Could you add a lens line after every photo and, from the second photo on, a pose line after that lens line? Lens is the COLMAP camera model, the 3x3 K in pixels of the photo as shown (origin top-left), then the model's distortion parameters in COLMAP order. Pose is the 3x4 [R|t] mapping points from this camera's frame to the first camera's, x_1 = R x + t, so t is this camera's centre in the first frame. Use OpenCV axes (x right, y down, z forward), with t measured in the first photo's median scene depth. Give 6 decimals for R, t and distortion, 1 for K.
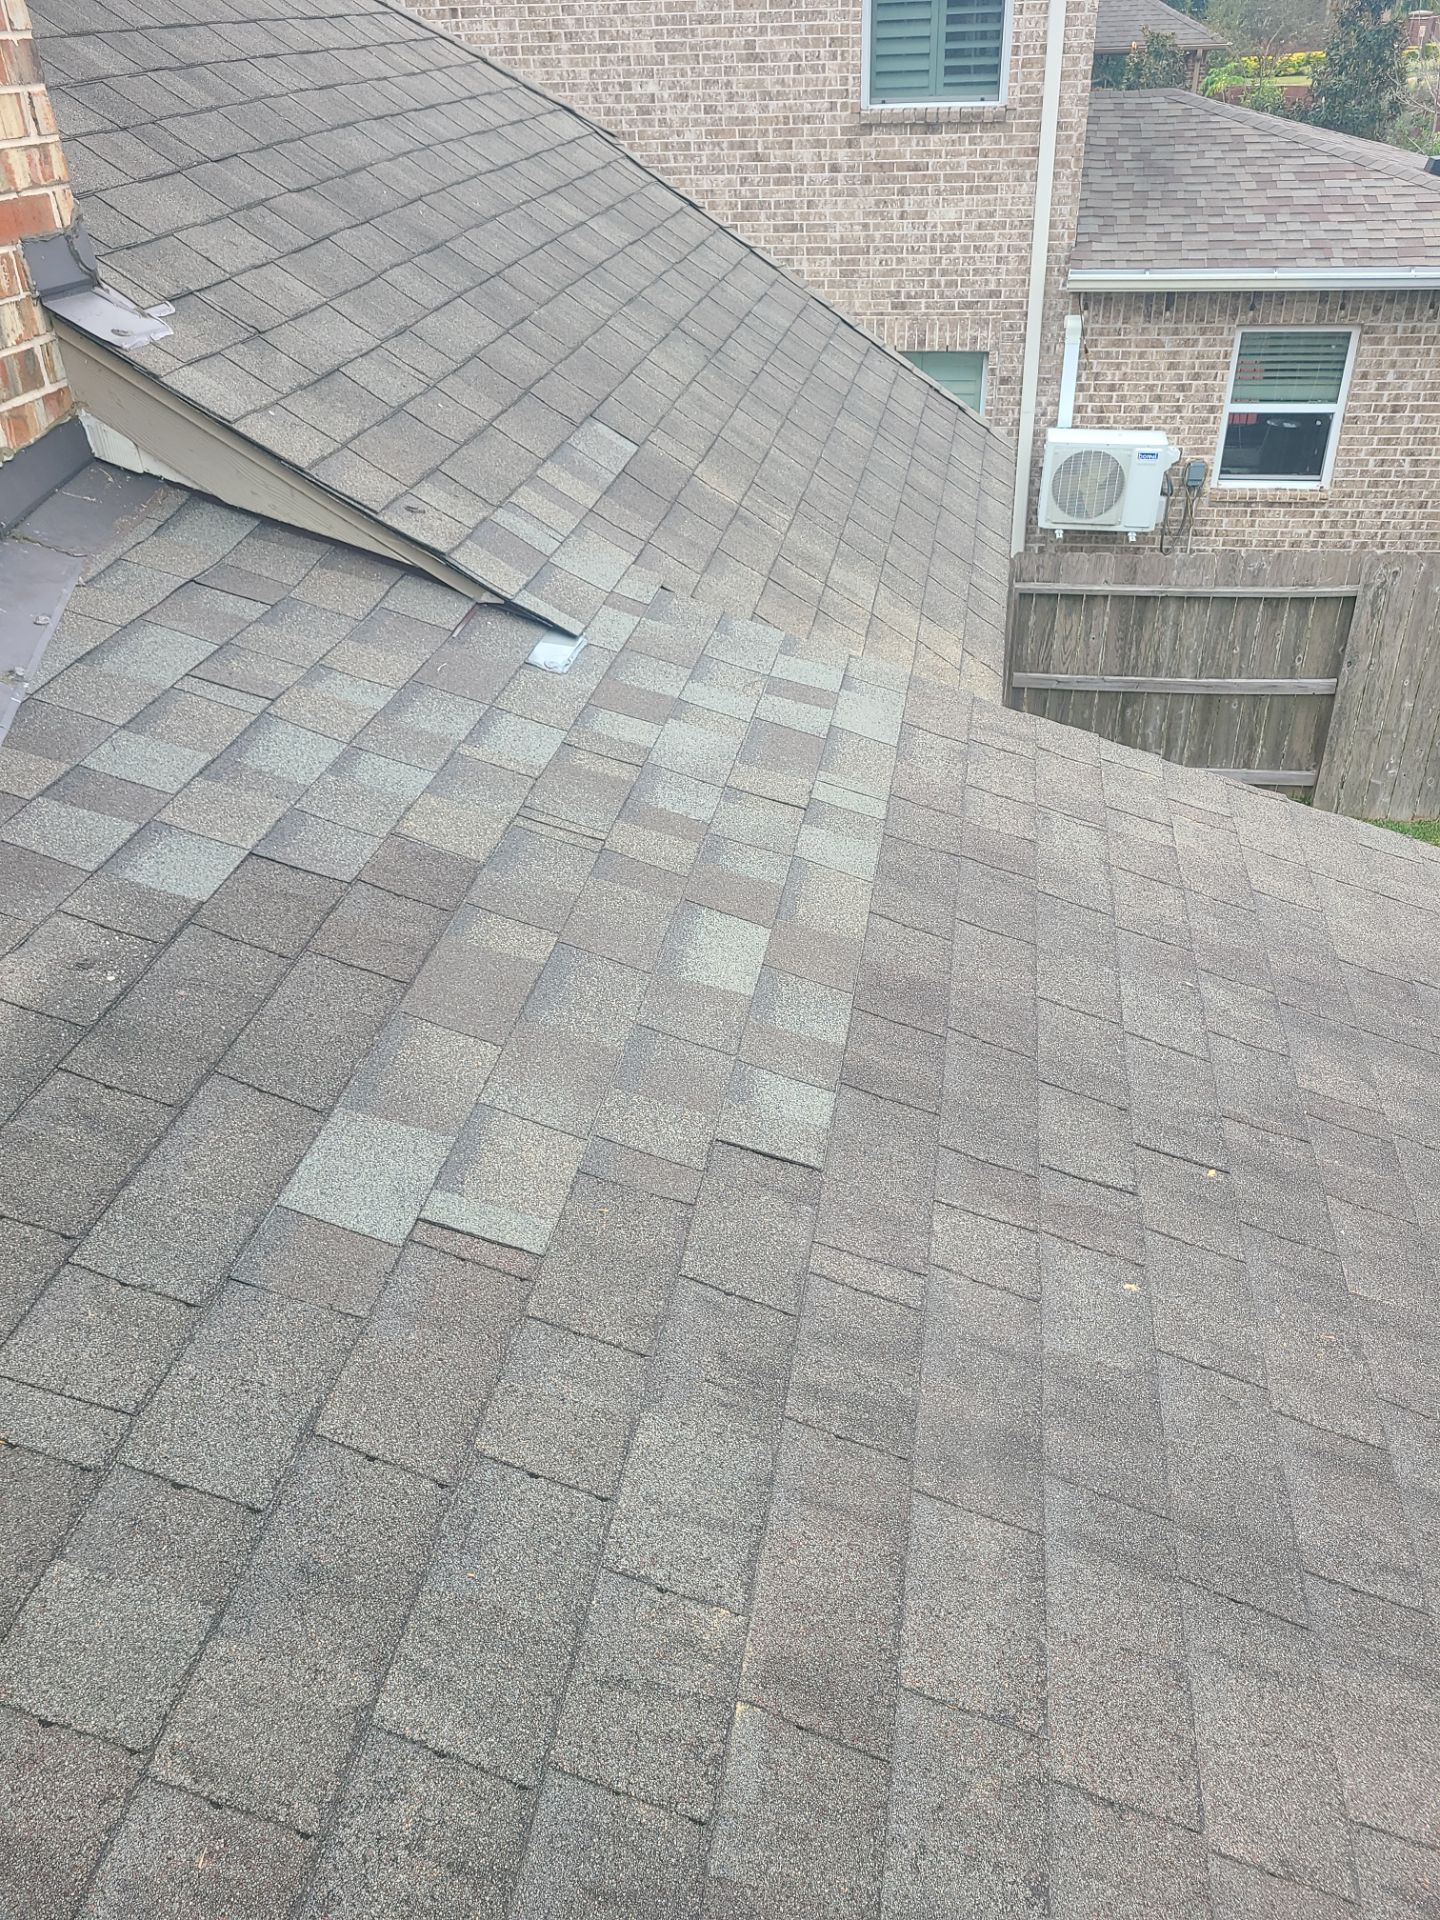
lens RADIAL K [[1441.6, 0, 740.6], [0, 1441.6, 932.0], [0, 0, 1]] dist [0.042453, -0.034123]
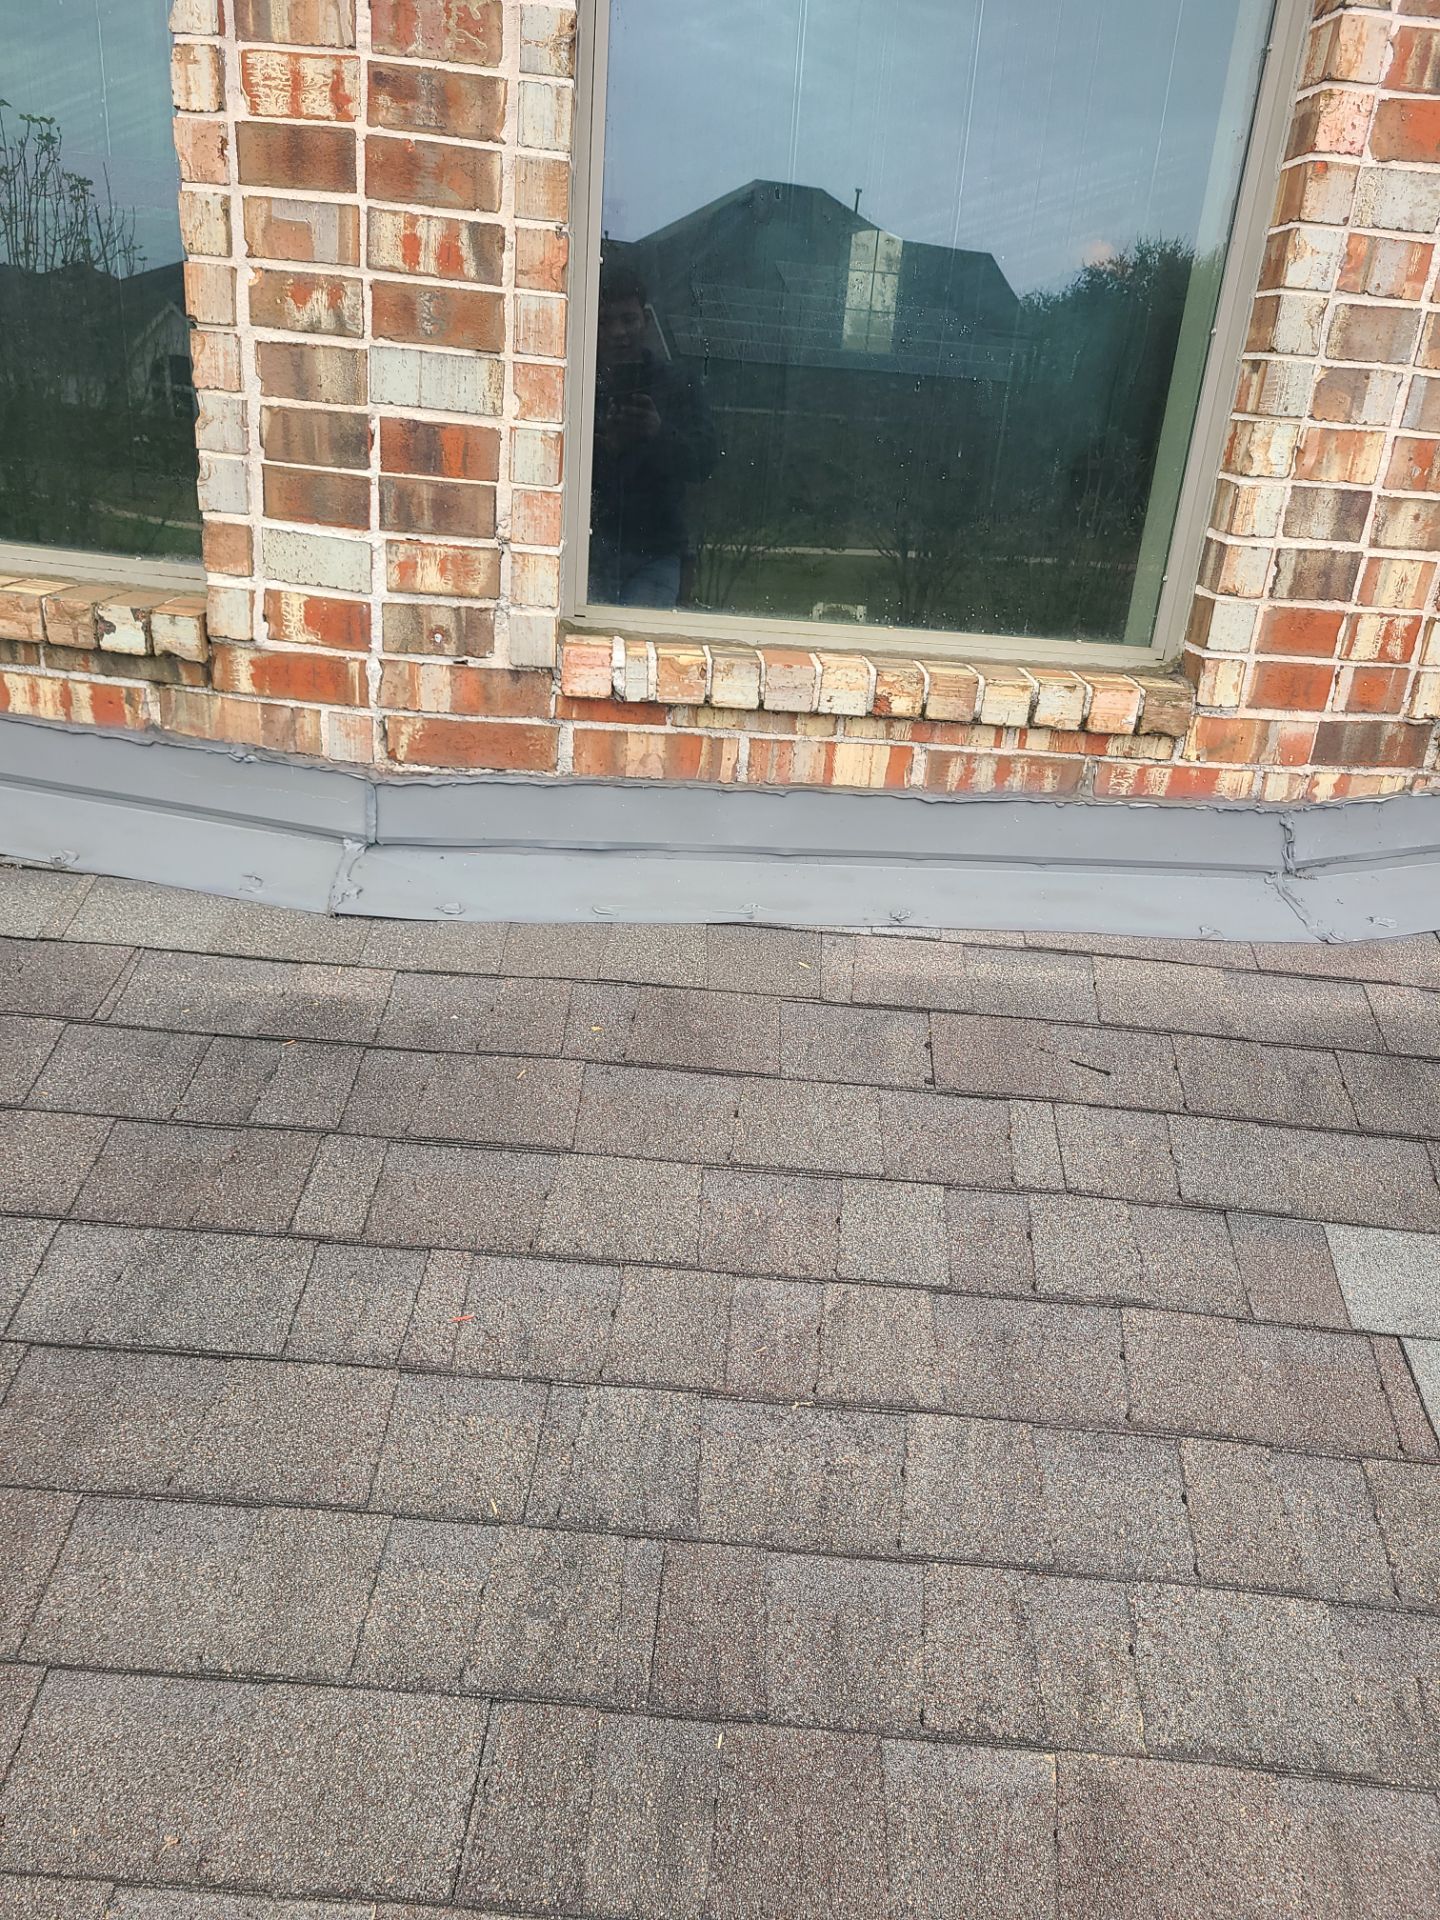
lens RADIAL K [[1443.1, 0, 750.1], [0, 1443.1, 936.6], [0, 0, 1]] dist [0.042847, -0.032782]
pose [[0.120169, 0.386890, -0.914262, 0.372841], [-0.609557, 0.755651, 0.239651, 0.024474], [0.783582, 0.528496, 0.326637, 0.172749]]
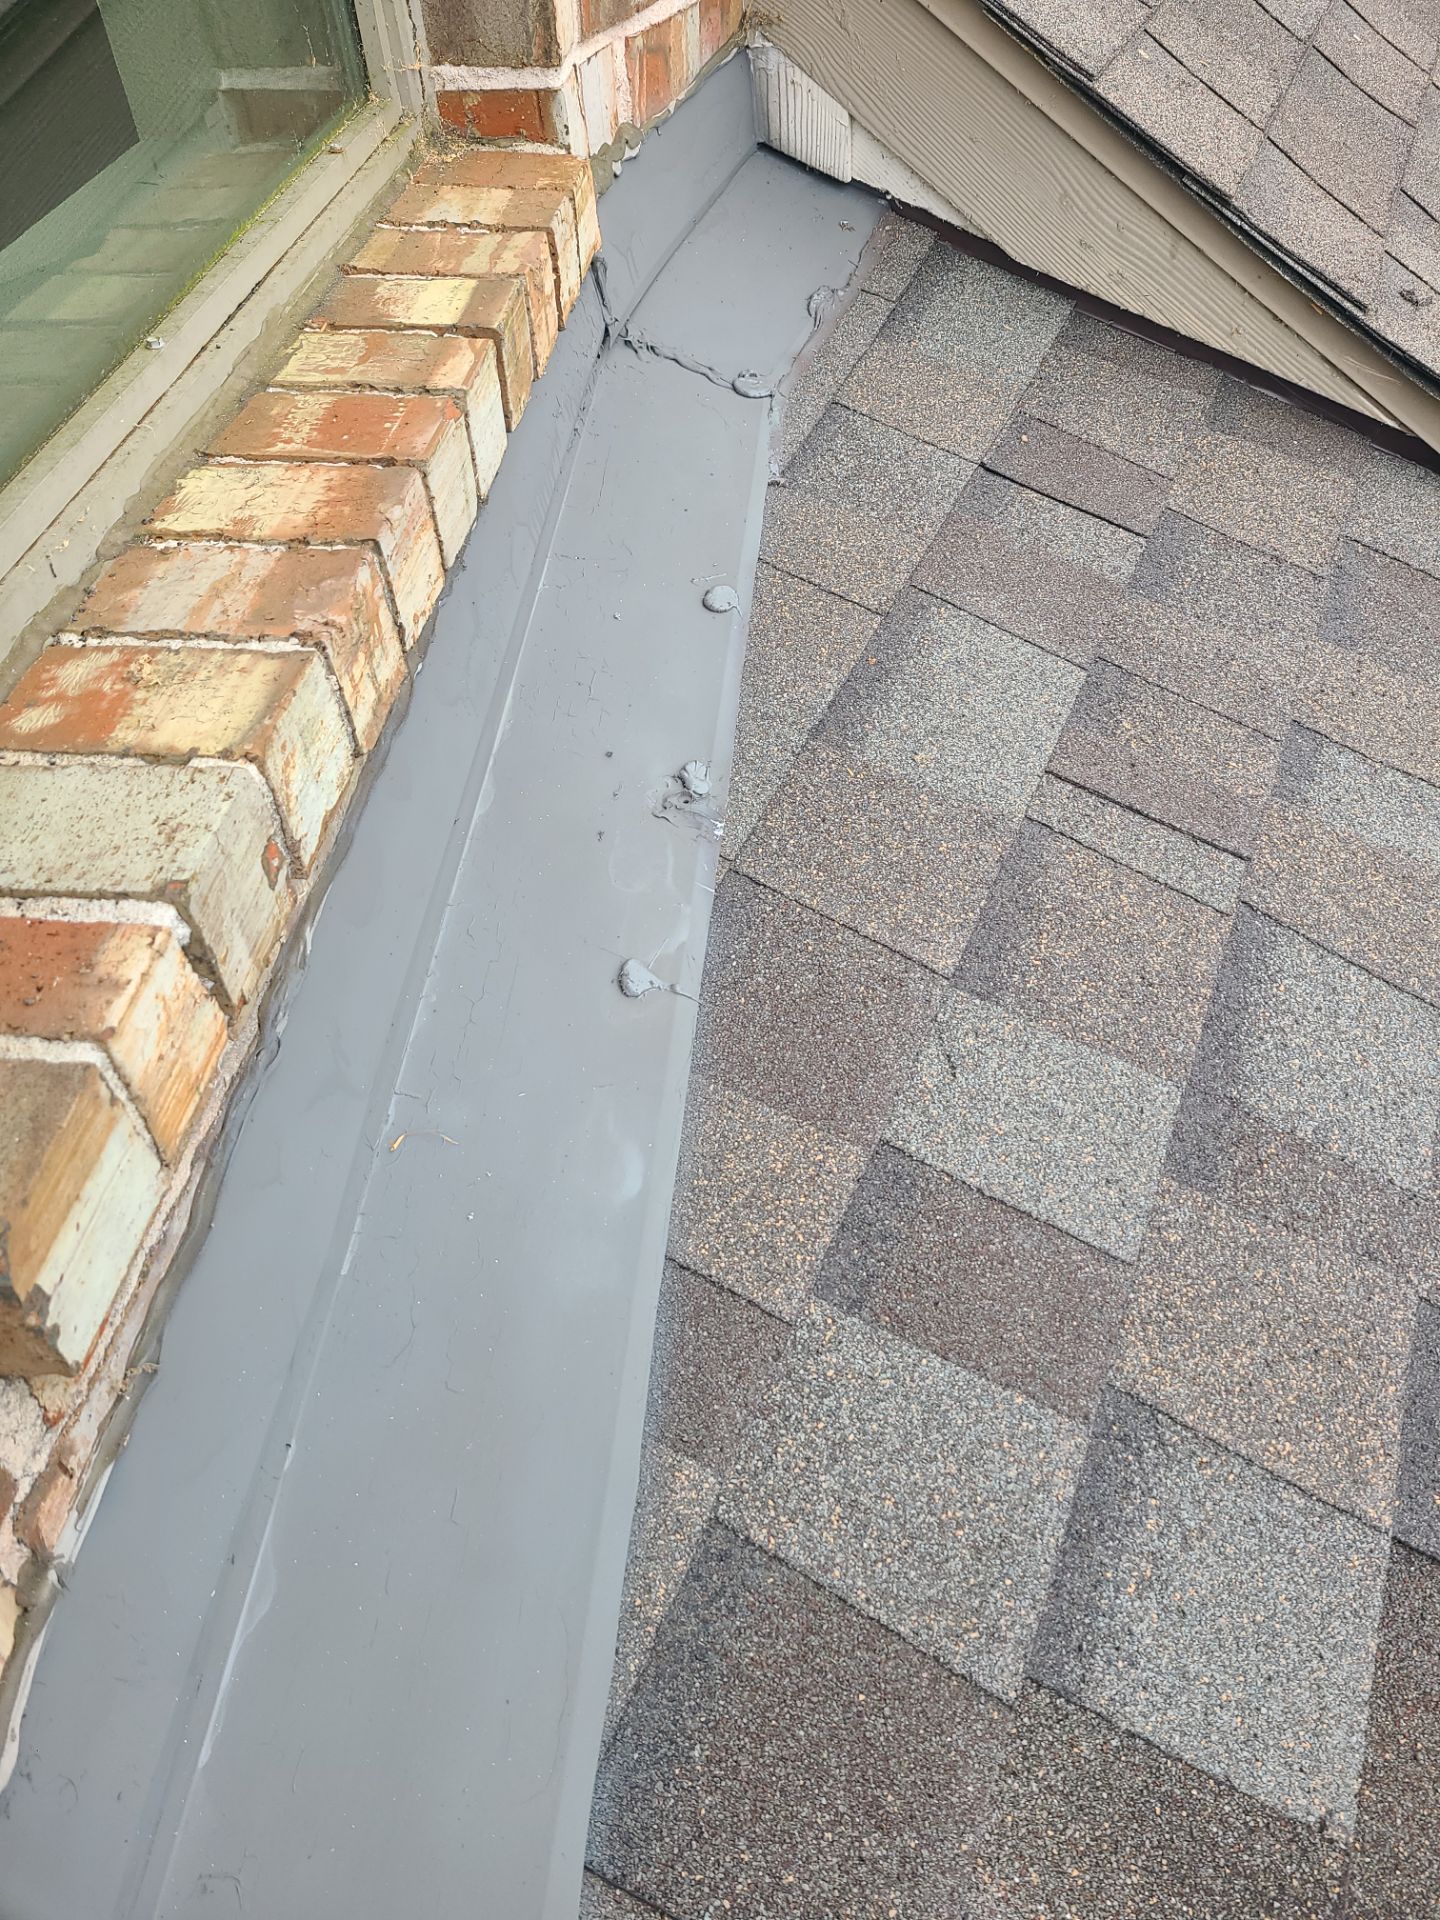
lens RADIAL K [[1441.6, 0, 740.6], [0, 1441.6, 932.0], [0, 0, 1]] dist [0.042453, -0.034123]
pose [[0.970025, 0.155878, -0.186426, -0.424966], [-0.113619, 0.969068, 0.219084, -0.236936], [0.214809, -0.191336, 0.957730, 0.649316]]
